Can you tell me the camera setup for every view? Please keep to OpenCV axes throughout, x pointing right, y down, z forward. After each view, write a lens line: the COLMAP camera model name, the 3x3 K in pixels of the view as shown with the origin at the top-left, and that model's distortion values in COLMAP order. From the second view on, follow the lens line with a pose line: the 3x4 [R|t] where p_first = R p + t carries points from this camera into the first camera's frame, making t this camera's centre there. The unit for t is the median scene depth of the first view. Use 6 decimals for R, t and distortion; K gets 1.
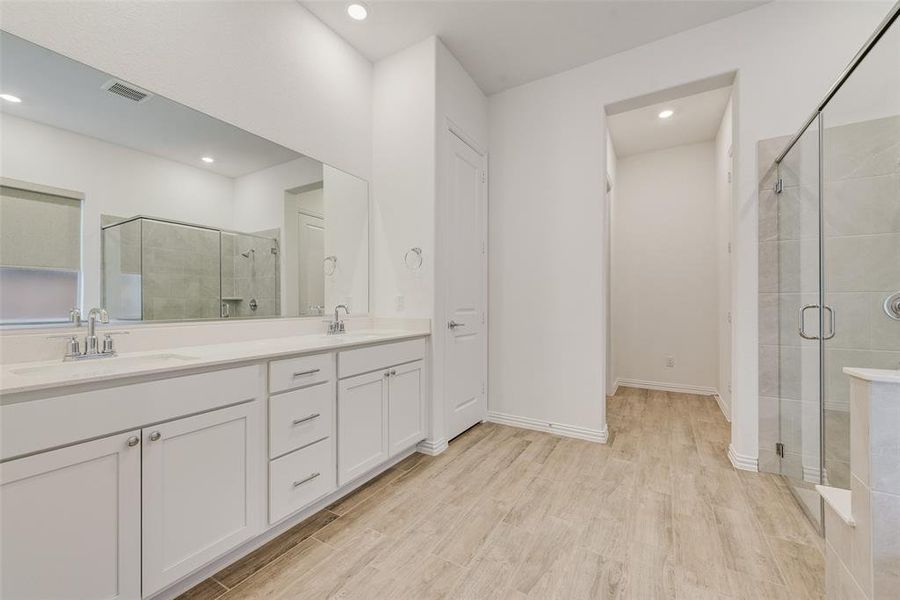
lens RADIAL K [[358.3, 0, 458.1], [0, 358.3, 310.2], [0, 0, 1]] dist [-0.001217, -0.000347]
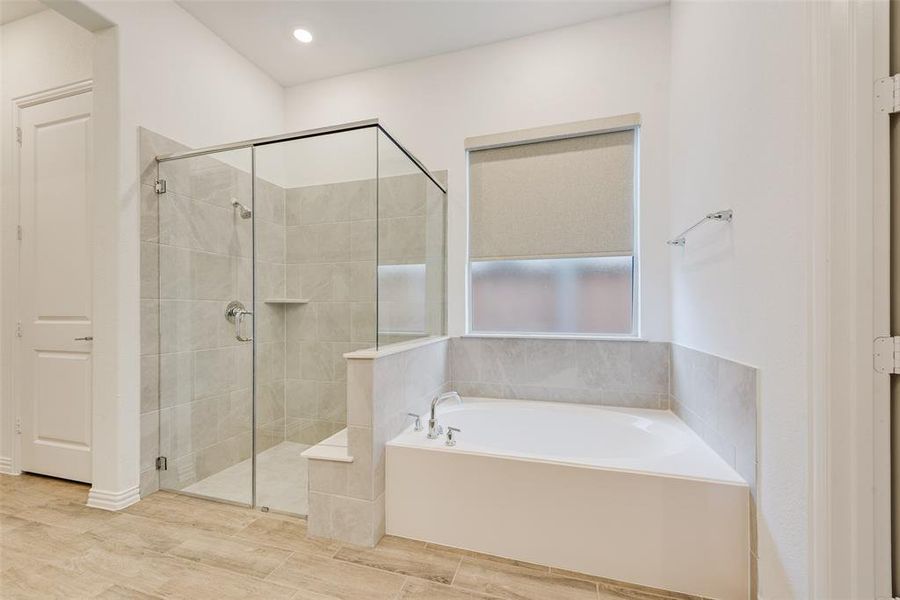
lens RADIAL K [[358.3, 0, 458.1], [0, 358.3, 310.2], [0, 0, 1]] dist [-0.001217, -0.000347]
pose [[-0.226702, -0.001028, 0.973964, -0.208164], [0.020673, 0.999769, 0.005868, -0.006616], [-0.973745, 0.021465, -0.226629, 0.440490]]
